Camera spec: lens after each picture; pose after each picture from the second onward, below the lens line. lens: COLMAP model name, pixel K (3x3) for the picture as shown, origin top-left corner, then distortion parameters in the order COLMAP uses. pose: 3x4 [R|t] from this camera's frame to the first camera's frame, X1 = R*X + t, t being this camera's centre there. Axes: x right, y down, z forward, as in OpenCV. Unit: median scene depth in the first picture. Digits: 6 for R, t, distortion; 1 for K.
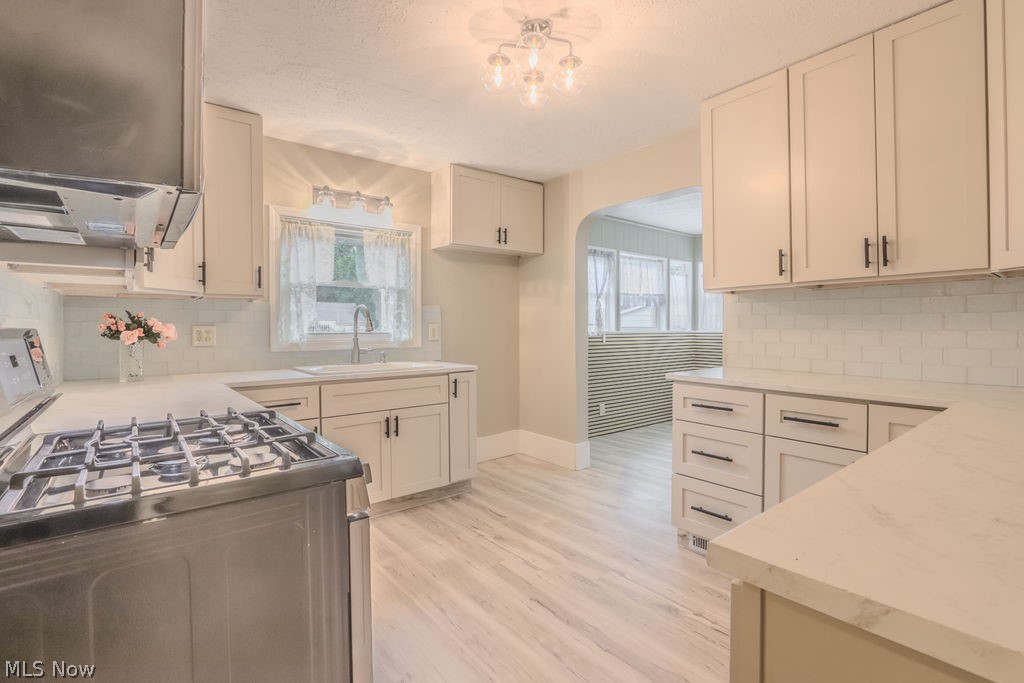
lens RADIAL K [[472.1, 0, 510.2], [0, 472.1, 332.2], [0, 0, 1]] dist [-0.020065, 0.004950]
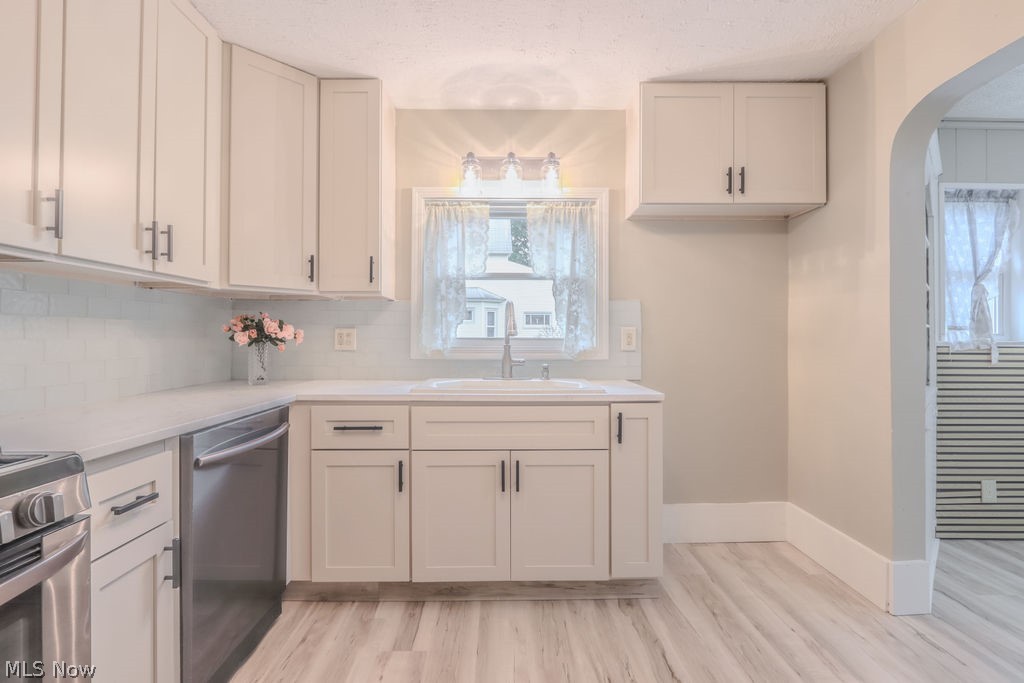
lens RADIAL K [[472.1, 0, 510.2], [0, 472.1, 332.2], [0, 0, 1]] dist [-0.020065, 0.004950]
pose [[0.785701, 0.000670, -0.618606, 0.134922], [-0.012443, 0.999814, -0.014720, 0.003015], [0.618481, 0.019263, 0.785564, 0.367986]]
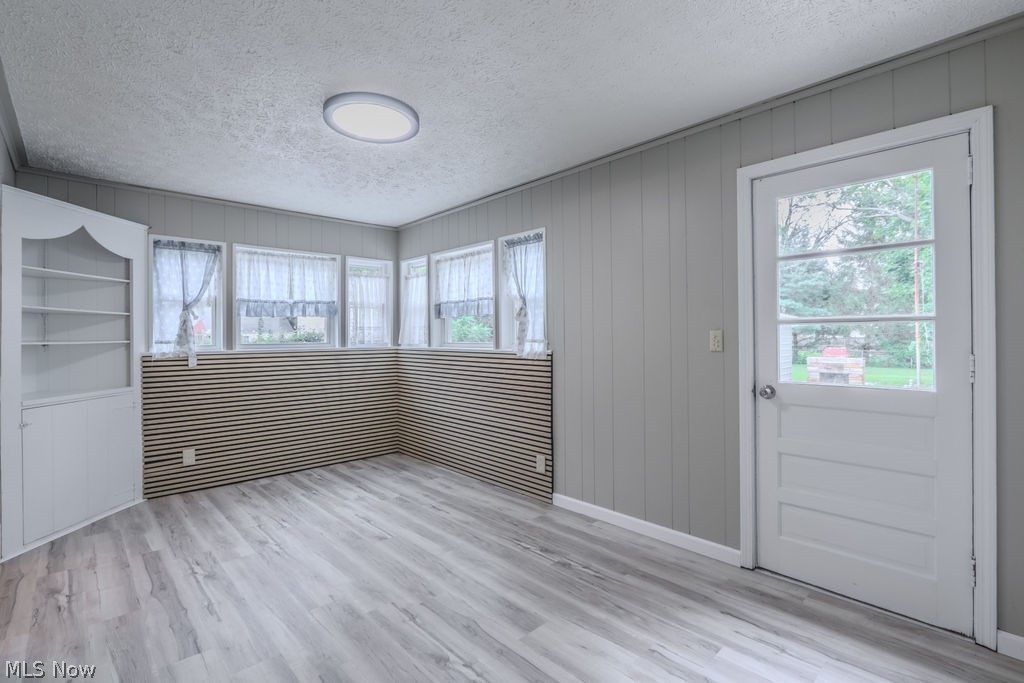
lens RADIAL K [[472.1, 0, 510.2], [0, 472.1, 332.2], [0, 0, 1]] dist [-0.020065, 0.004950]
pose [[0.996988, -0.005389, 0.077362, 0.899980], [0.006596, 0.999860, -0.015349, -0.024062], [-0.077269, 0.015813, 0.996885, 0.317910]]
